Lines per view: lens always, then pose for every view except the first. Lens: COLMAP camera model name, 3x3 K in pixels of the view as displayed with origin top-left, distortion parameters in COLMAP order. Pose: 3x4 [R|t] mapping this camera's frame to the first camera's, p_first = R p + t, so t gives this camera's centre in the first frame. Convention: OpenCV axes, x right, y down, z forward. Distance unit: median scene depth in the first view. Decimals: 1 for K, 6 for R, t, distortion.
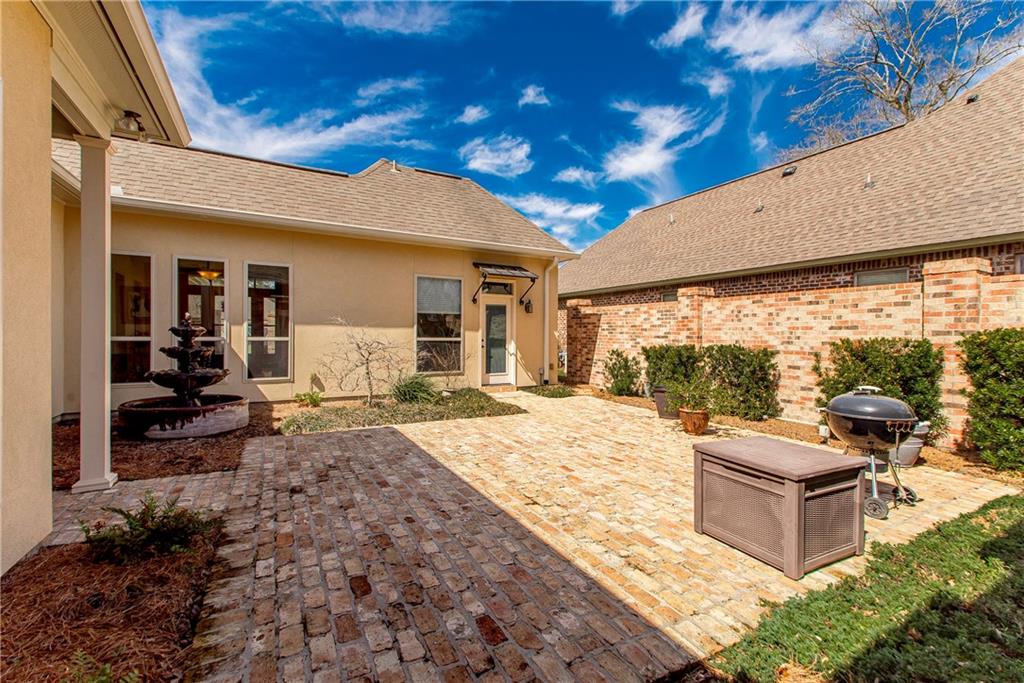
lens RADIAL K [[450.0, 0, 514.4], [0, 450.0, 329.1], [0, 0, 1]] dist [0.010075, -0.000205]
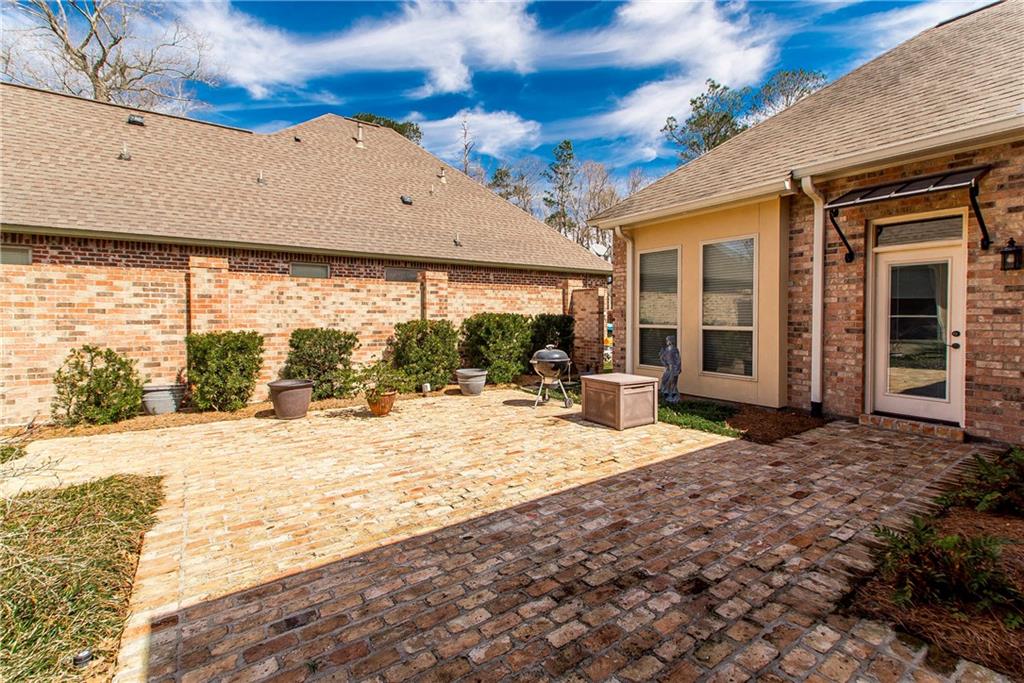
lens RADIAL K [[456.6, 0, 513.6], [0, 456.6, 325.8], [0, 0, 1]] dist [0.002119, -0.000041]
pose [[-0.123945, -0.030838, 0.991810, -0.911698], [-0.011928, 0.999491, 0.029586, -0.008482], [-0.992217, -0.008163, -0.124250, 1.143530]]
